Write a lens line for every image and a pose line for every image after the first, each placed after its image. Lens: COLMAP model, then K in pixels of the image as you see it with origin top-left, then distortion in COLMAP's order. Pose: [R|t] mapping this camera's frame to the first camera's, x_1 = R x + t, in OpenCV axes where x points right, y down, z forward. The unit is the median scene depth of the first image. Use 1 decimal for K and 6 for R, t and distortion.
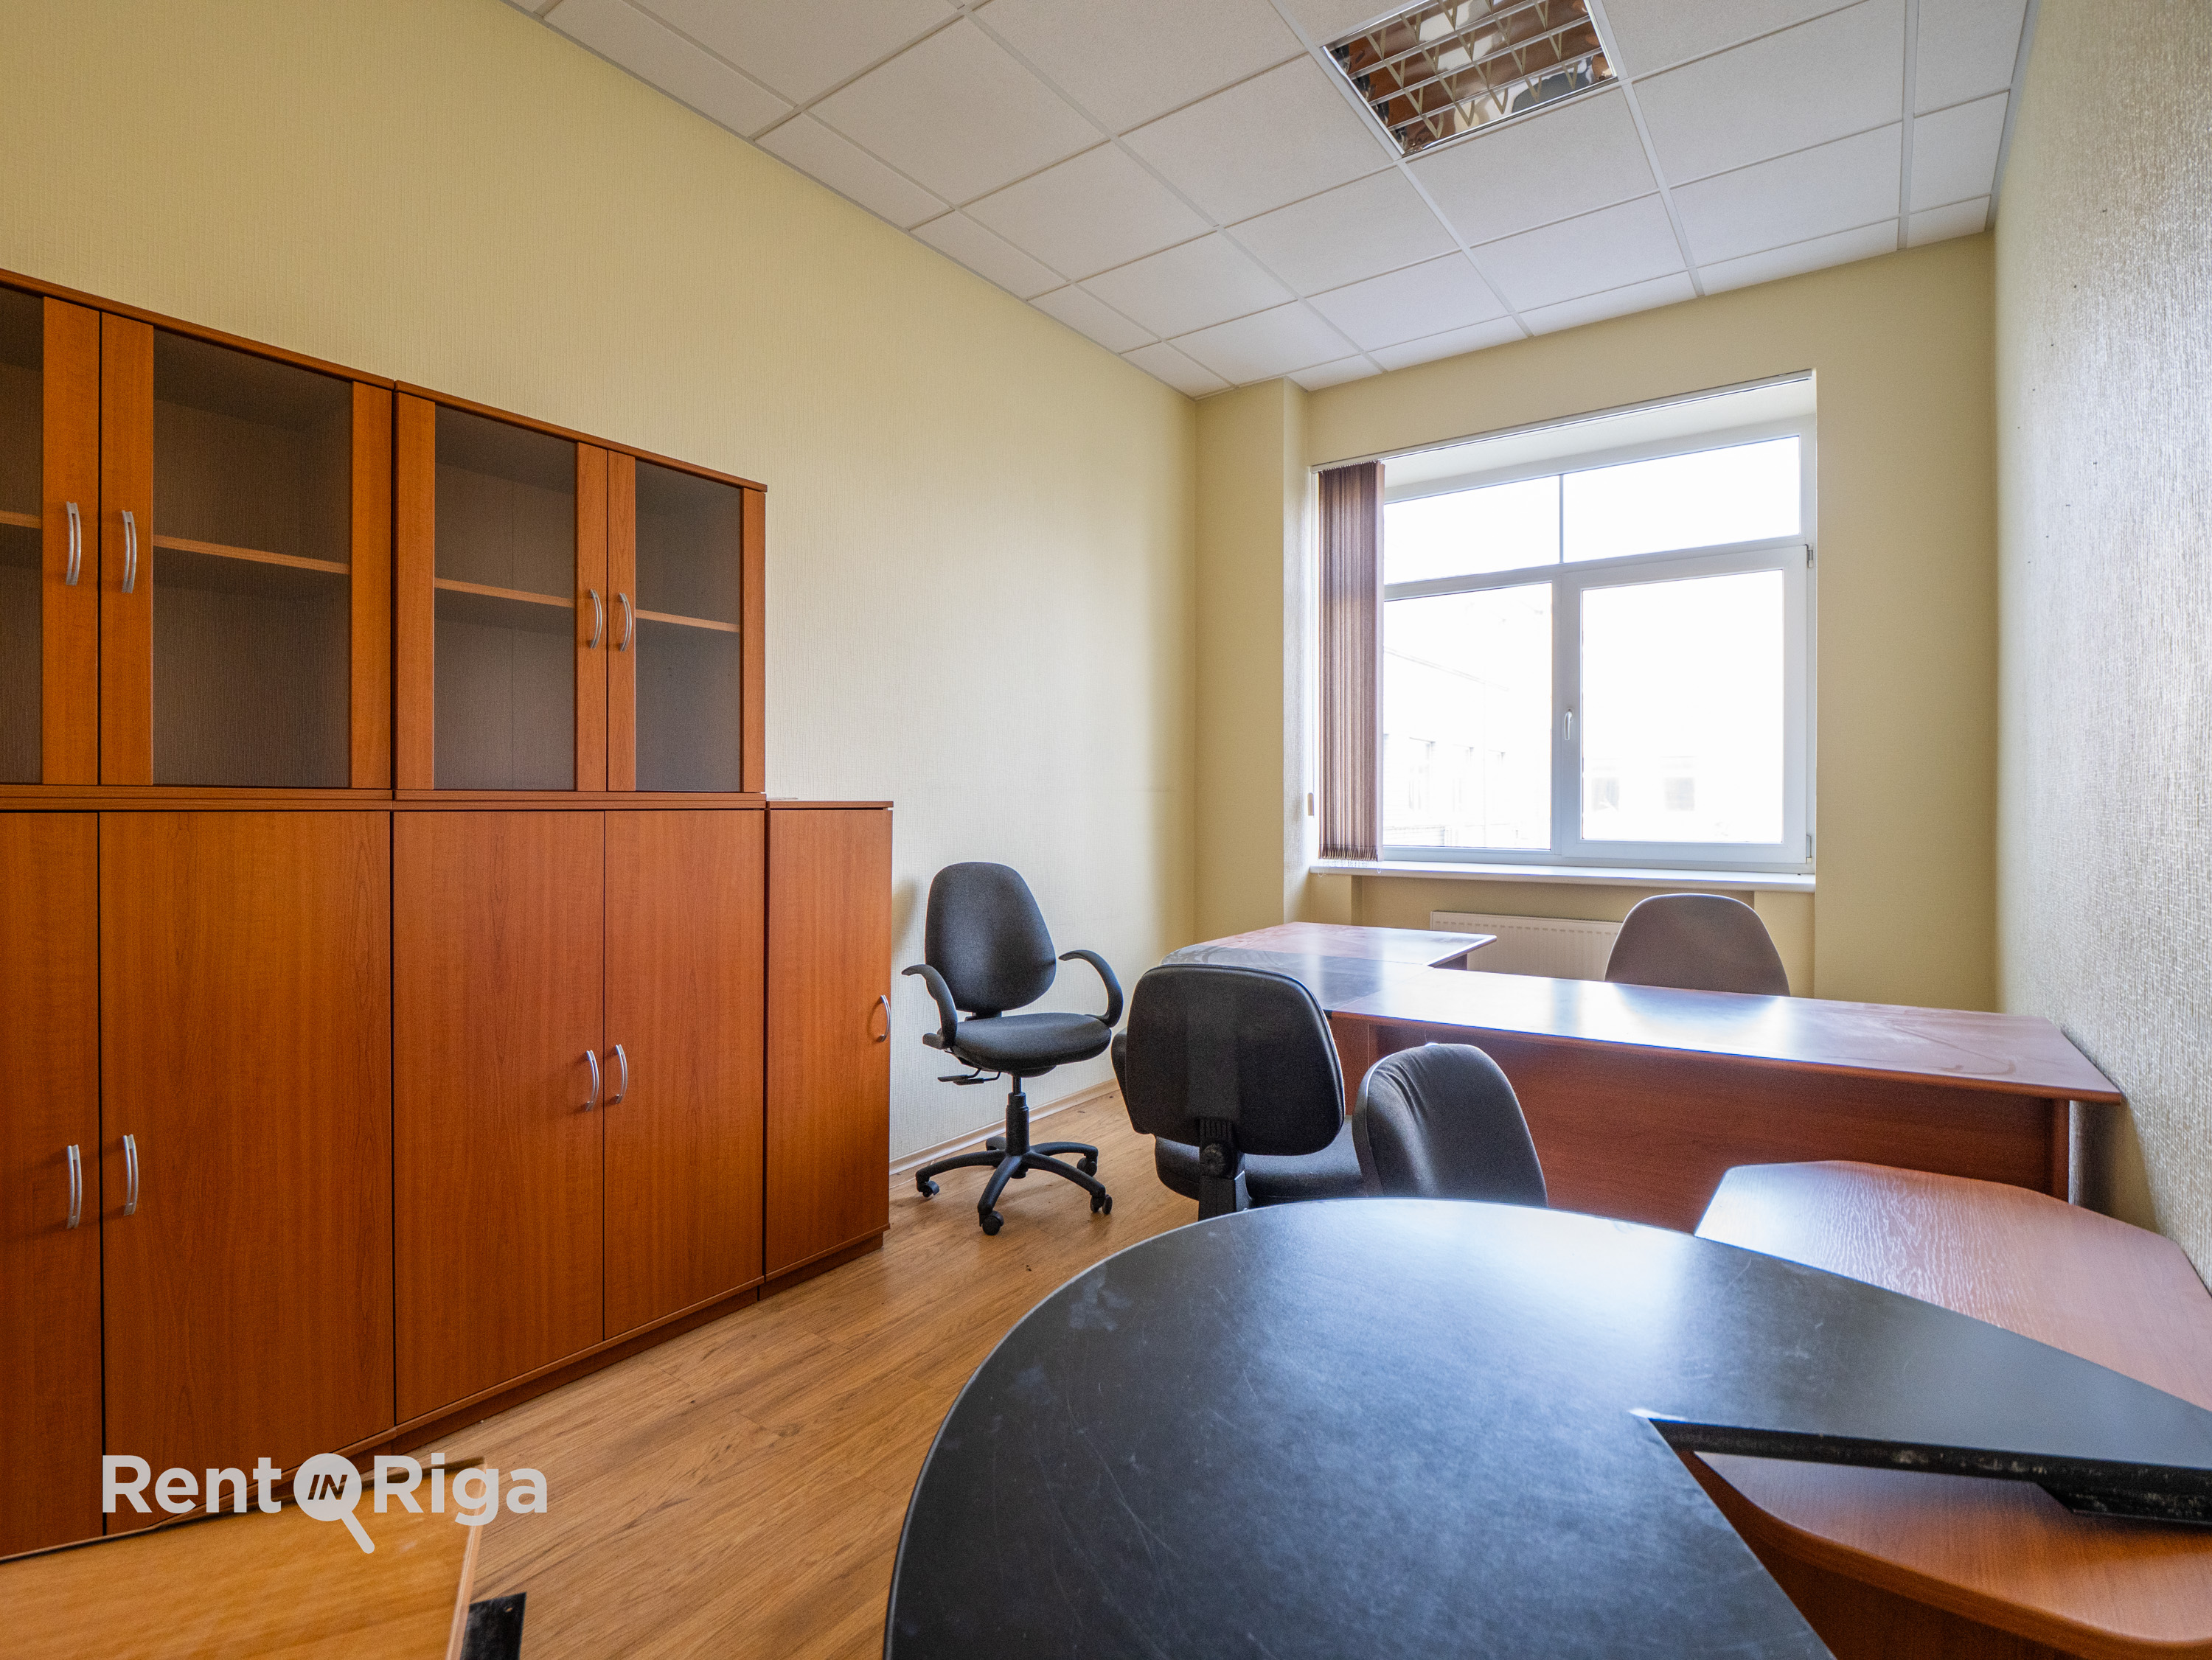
lens RADIAL K [[1072.7, 0, 1109.2], [0, 1072.7, 819.7], [0, 0, 1]] dist [0.004024, -0.005224]
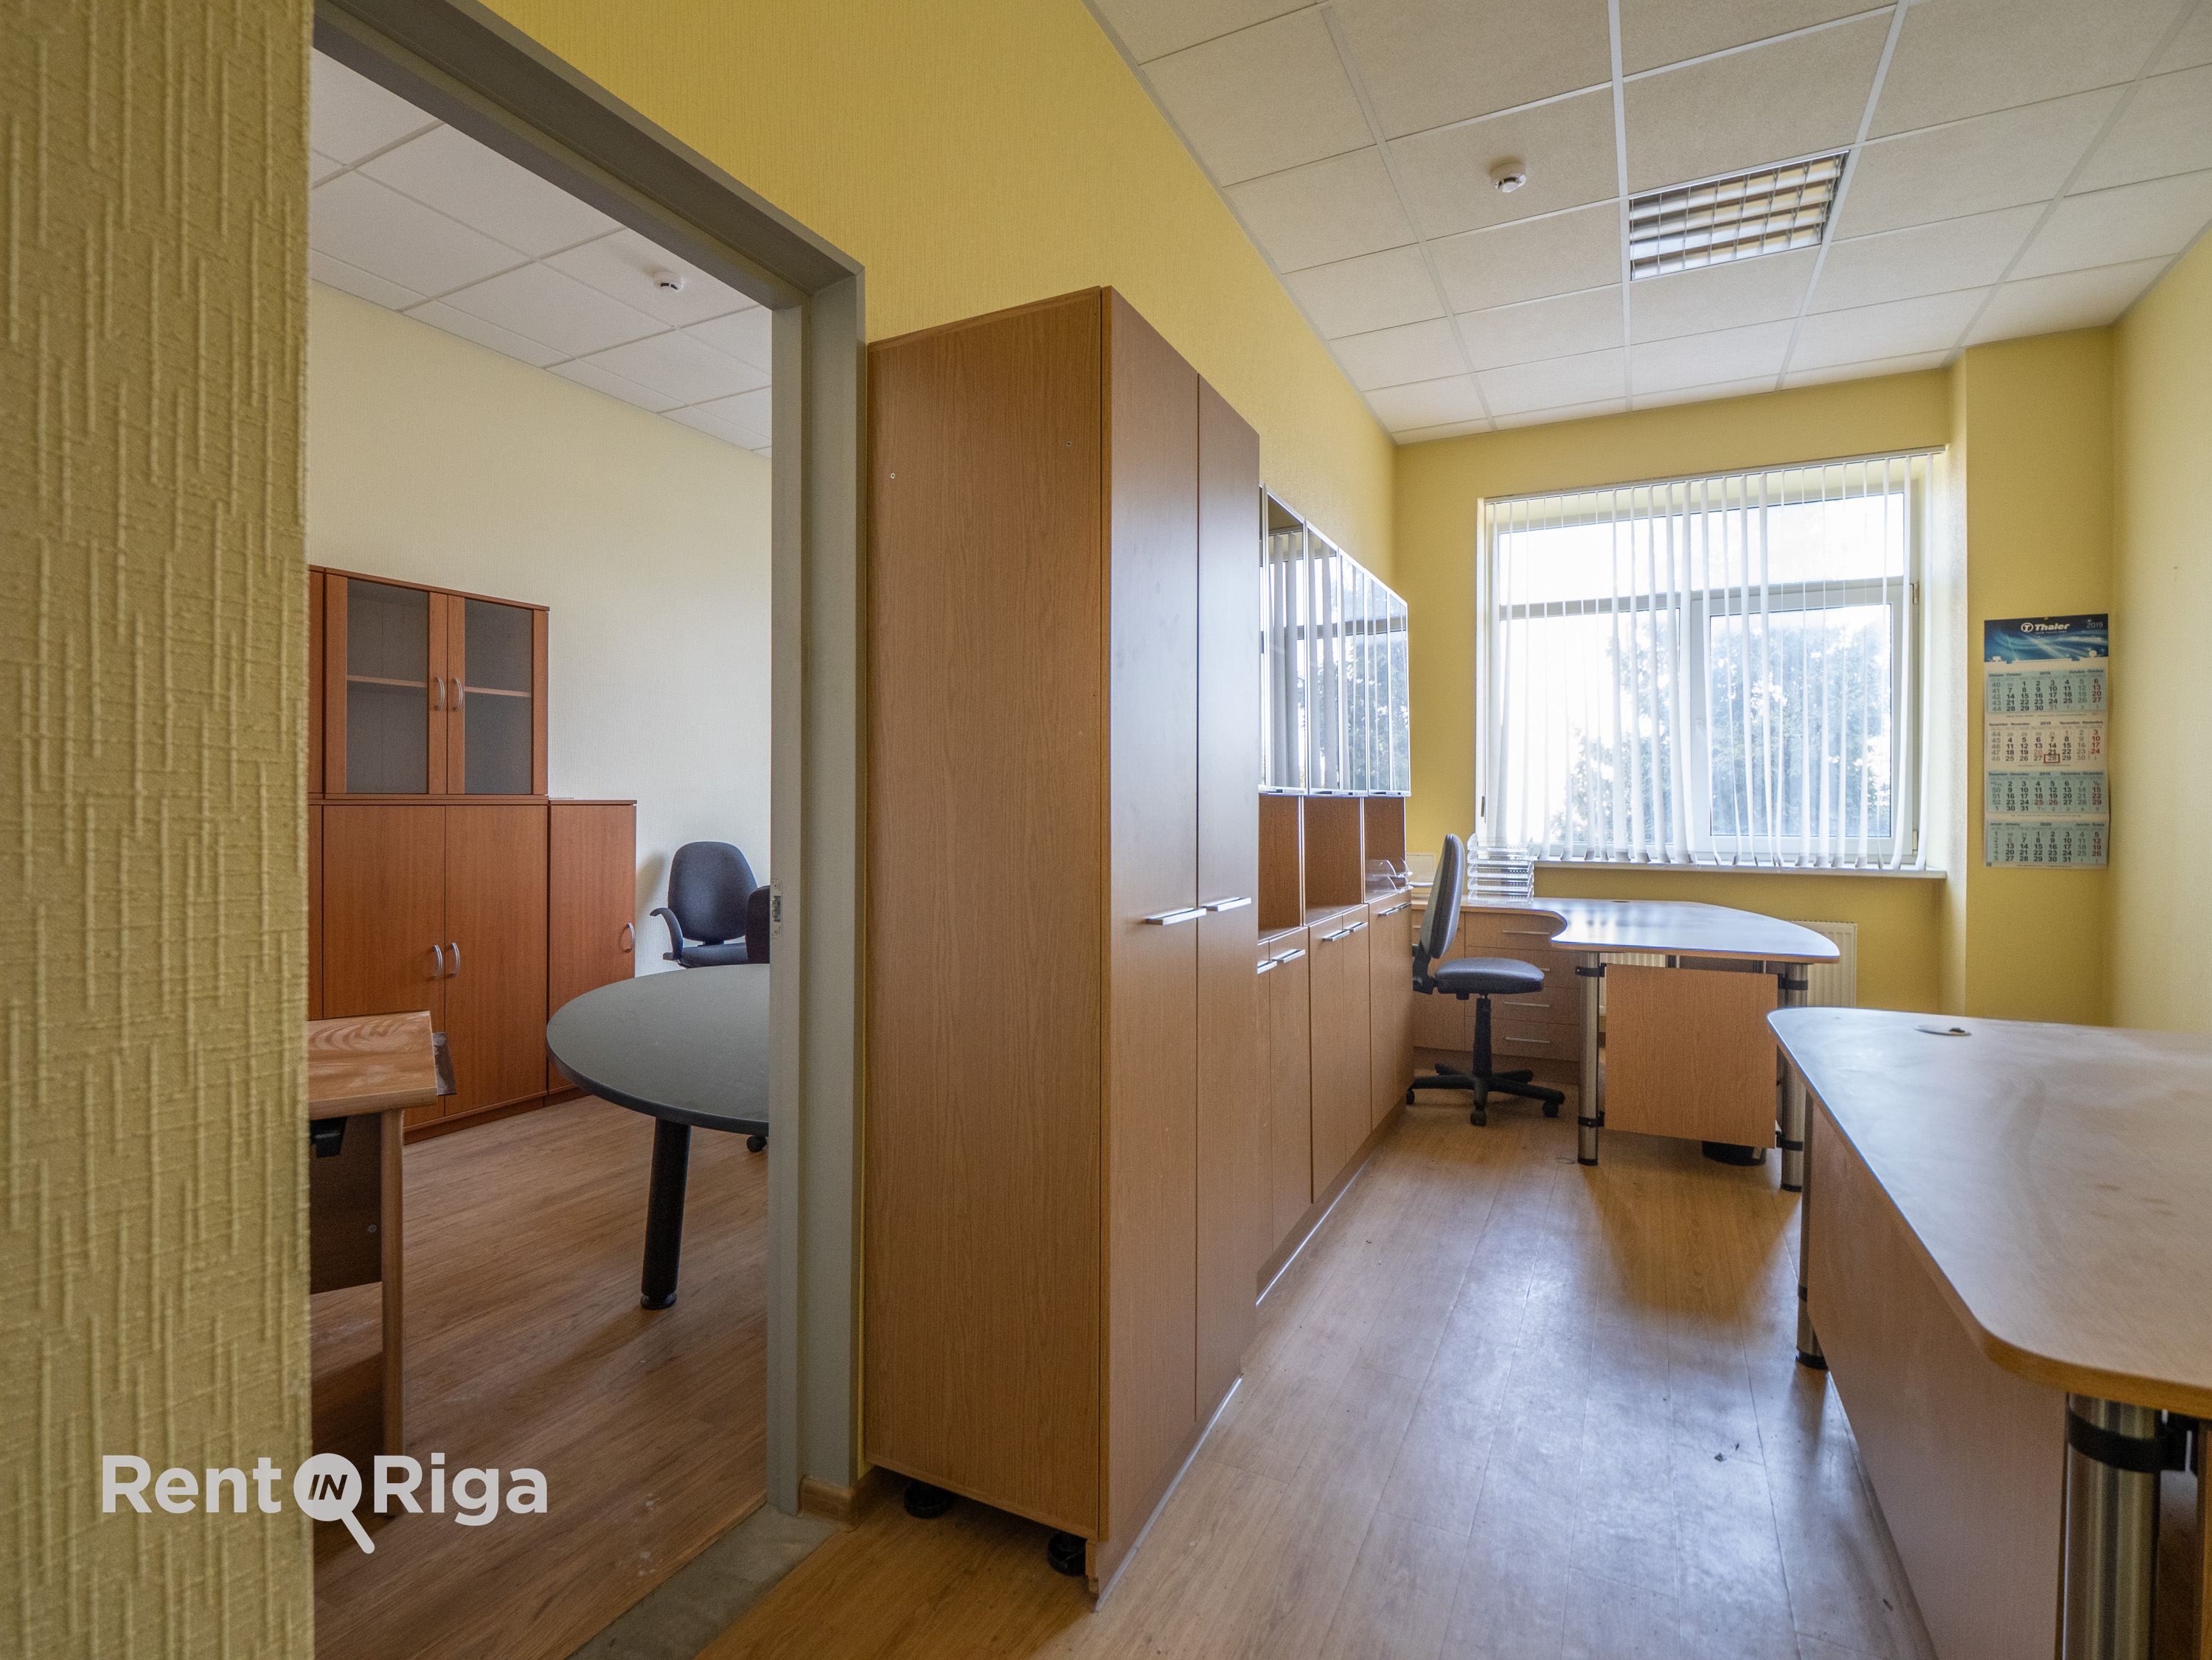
lens RADIAL K [[1072.7, 0, 1104.4], [0, 1072.7, 824.5], [0, 0, 1]] dist [0.004024, -0.005224]
pose [[0.989479, 0.006897, 0.144514, 0.313971], [-0.008932, 0.999870, 0.013435, -0.010194], [-0.144403, -0.014584, 0.989412, -0.824699]]
